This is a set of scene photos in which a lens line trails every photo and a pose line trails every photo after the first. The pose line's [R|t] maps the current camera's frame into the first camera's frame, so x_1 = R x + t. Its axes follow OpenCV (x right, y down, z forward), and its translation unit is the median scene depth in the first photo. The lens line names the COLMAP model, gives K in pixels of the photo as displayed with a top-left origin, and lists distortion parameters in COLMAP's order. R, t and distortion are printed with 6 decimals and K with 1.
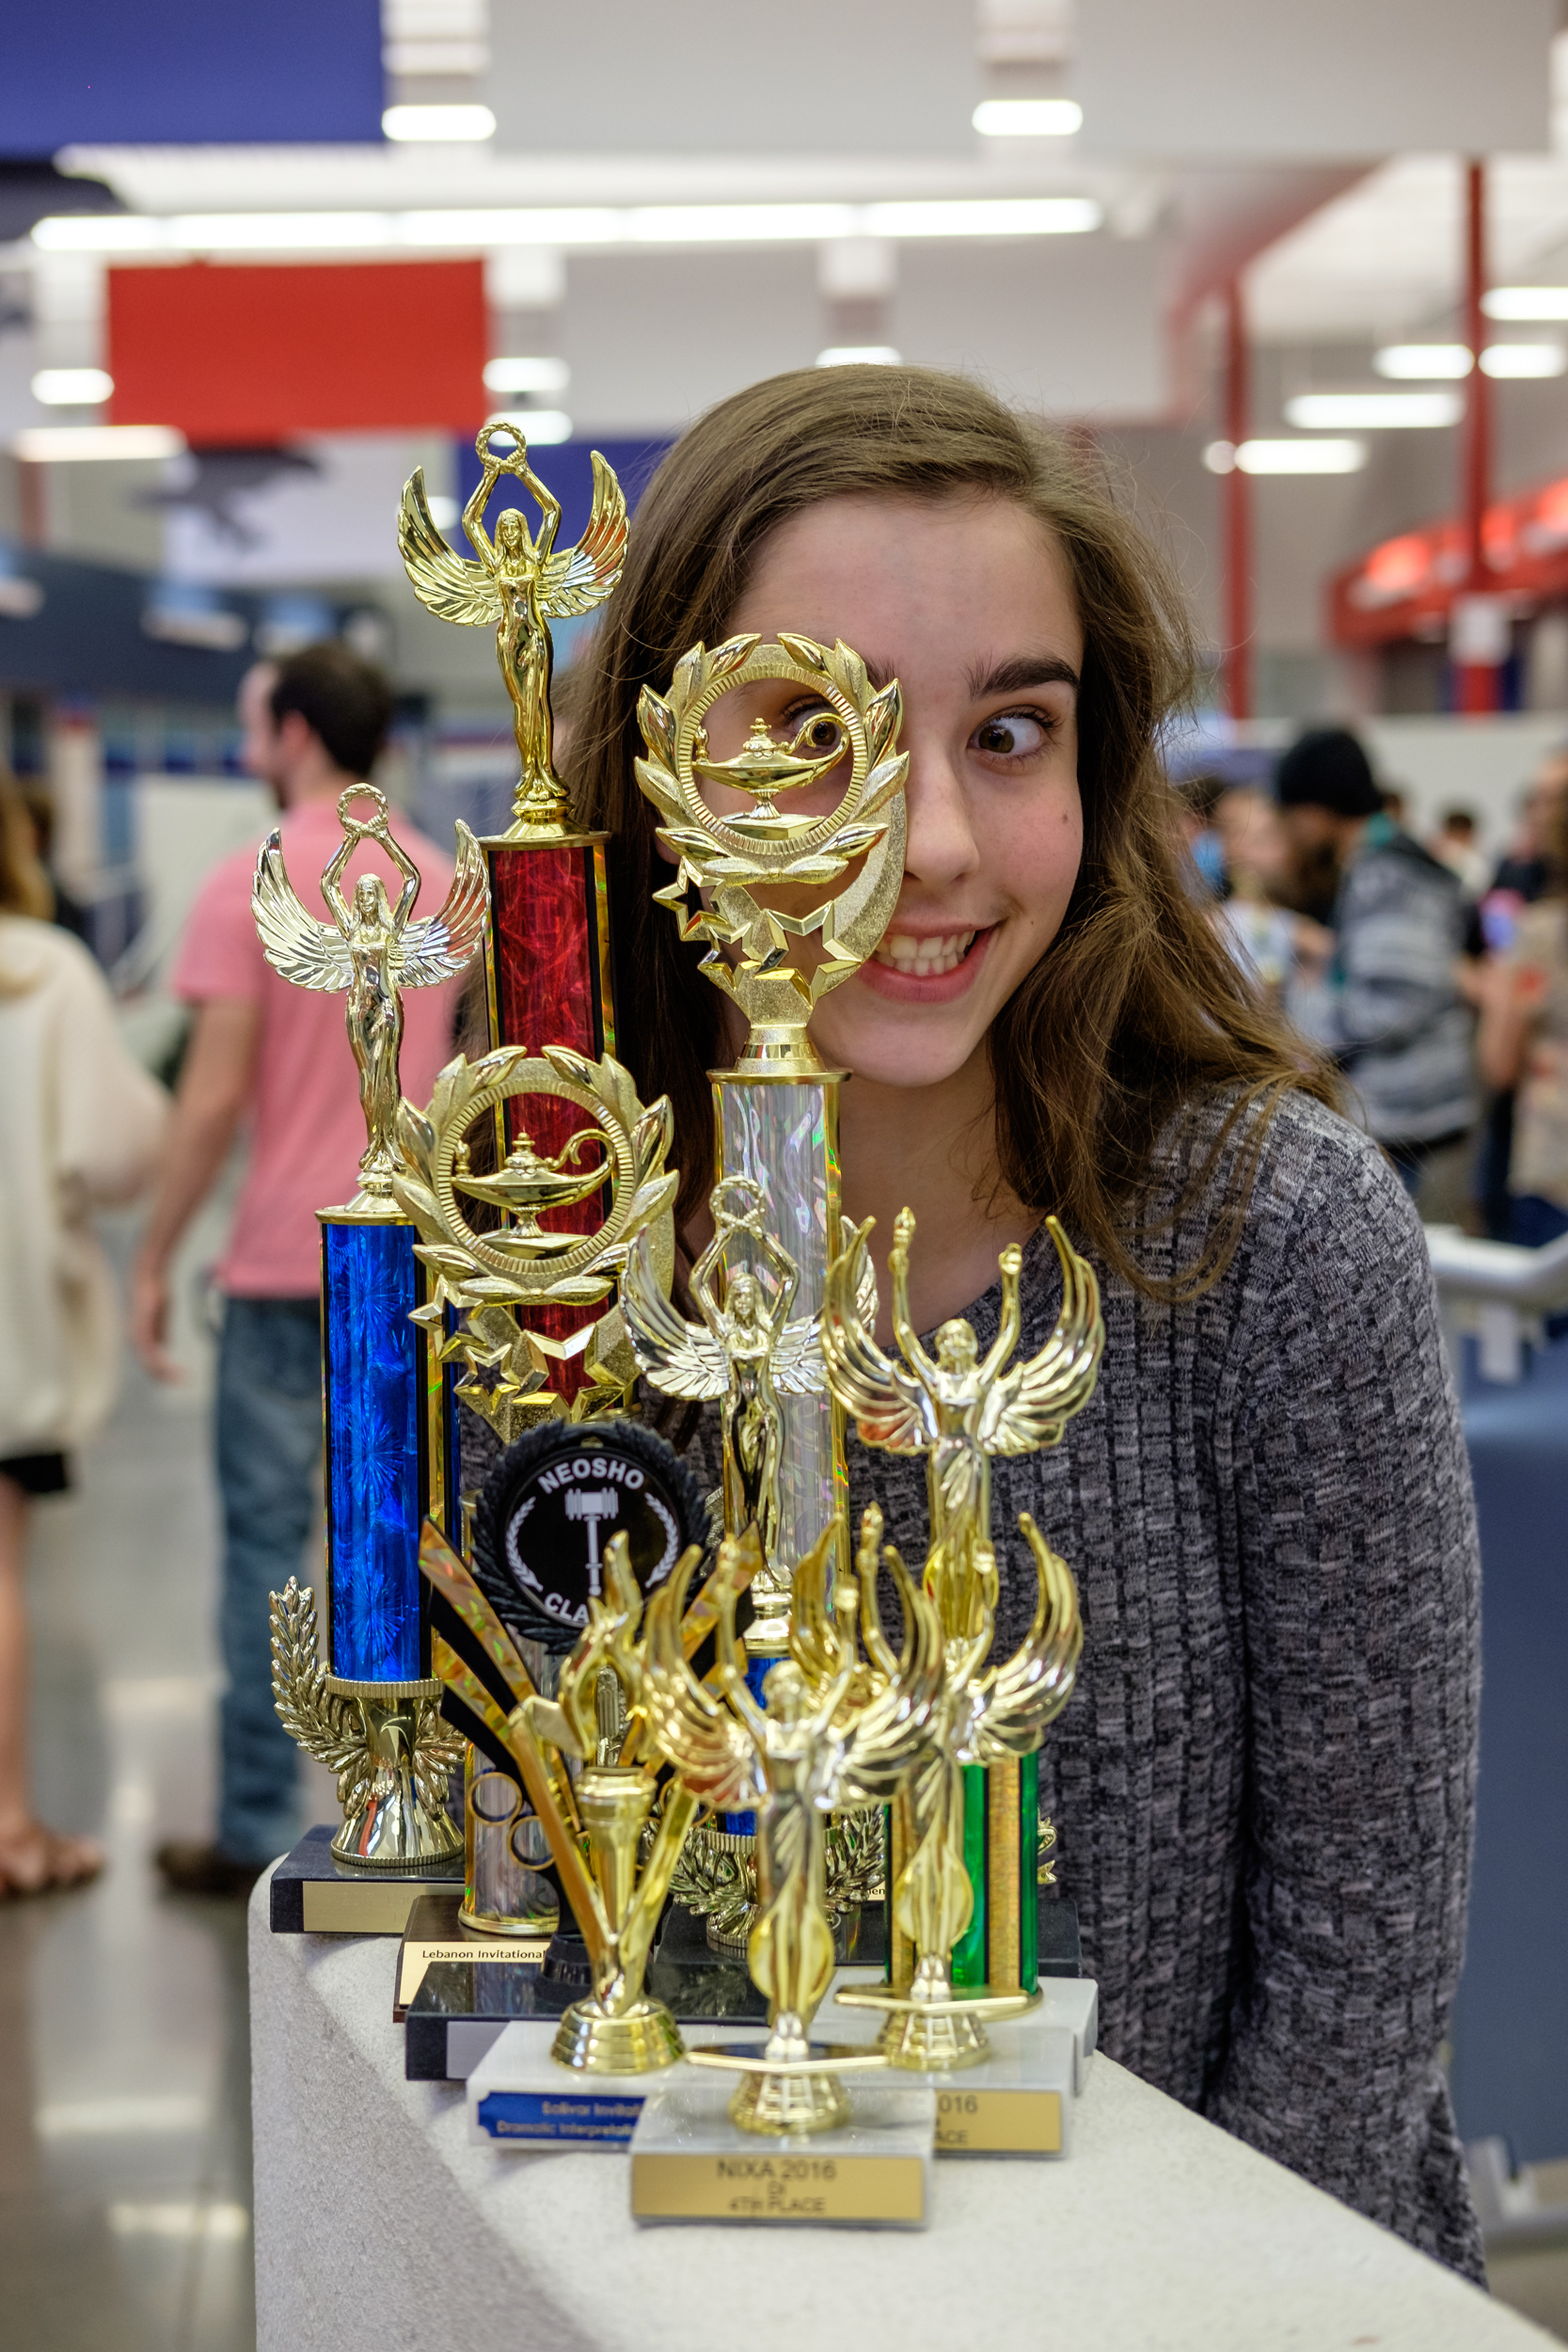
lens RADIAL K [[3439.9, 0, 784.0], [0, 3439.9, 1176.0], [0, 0, 1]] dist [0.035816, 0.127531]
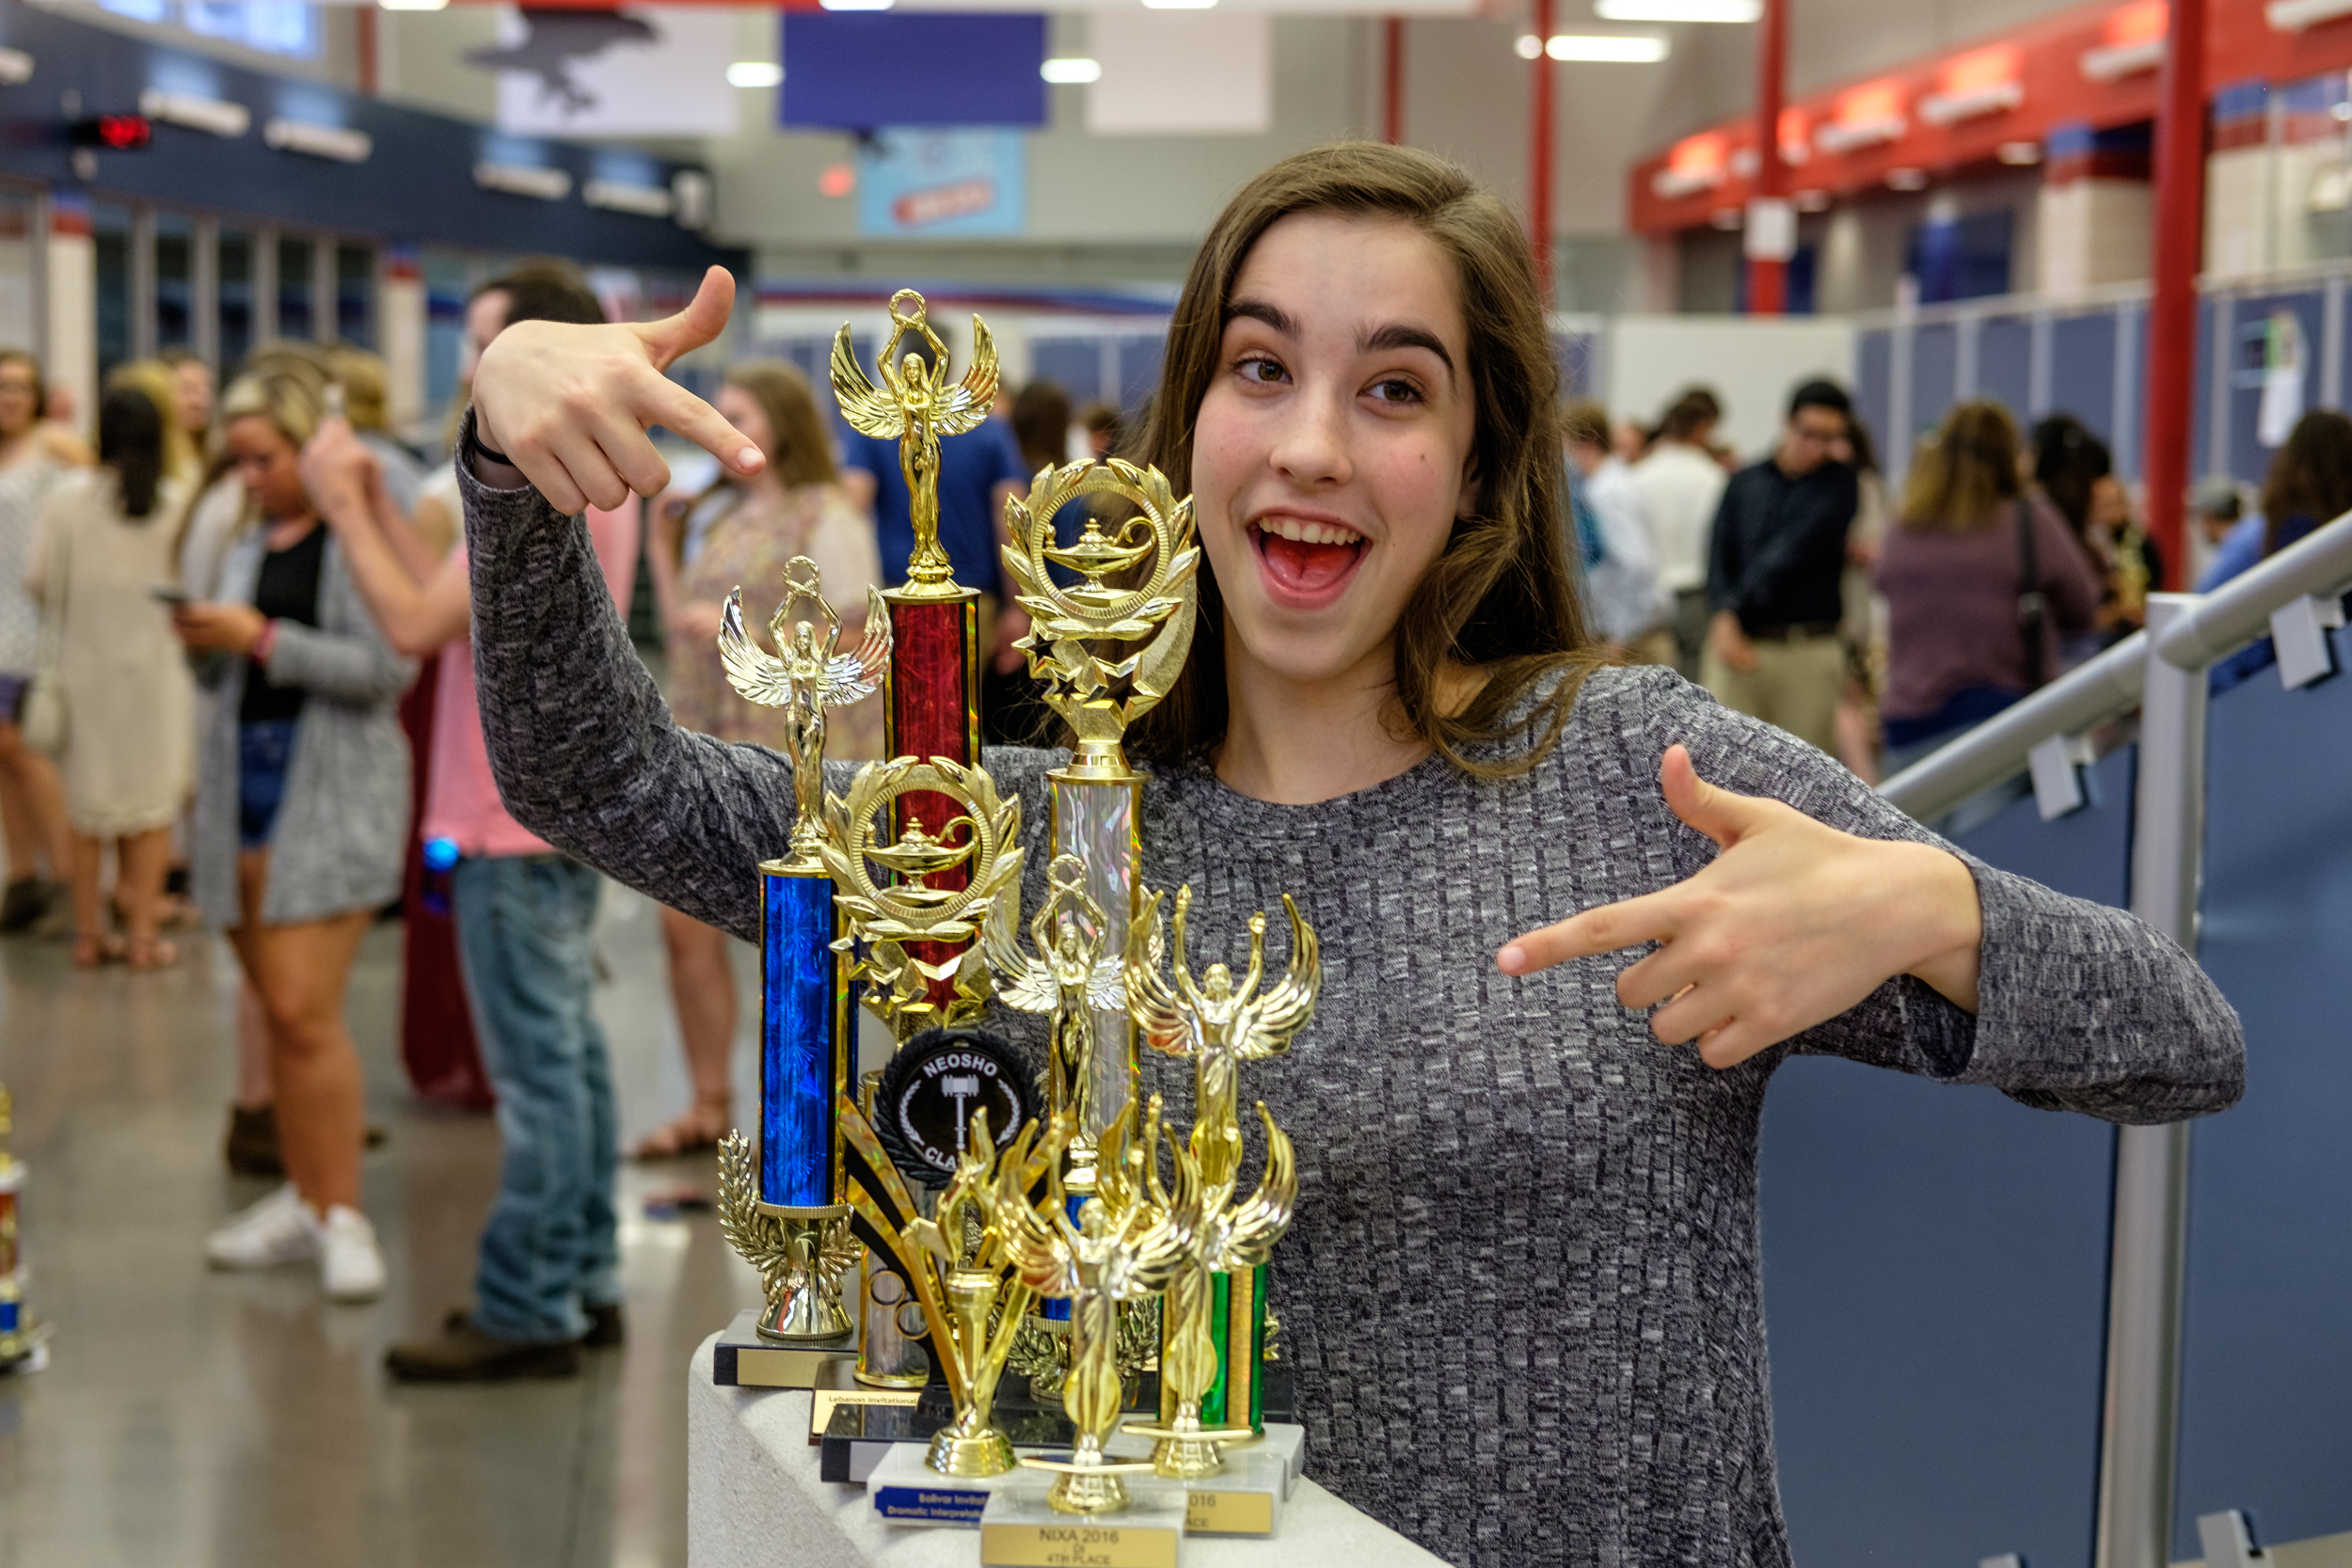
lens RADIAL K [[3439.9, 0, 1176.0], [0, 3439.9, 784.0], [0, 0, 1]] dist [0.035816, 0.127531]
pose [[0.999249, 0.027590, 0.027221, -0.008197], [-0.028089, 0.999442, 0.018103, -0.055687], [-0.026706, -0.018854, 0.999466, -0.409536]]
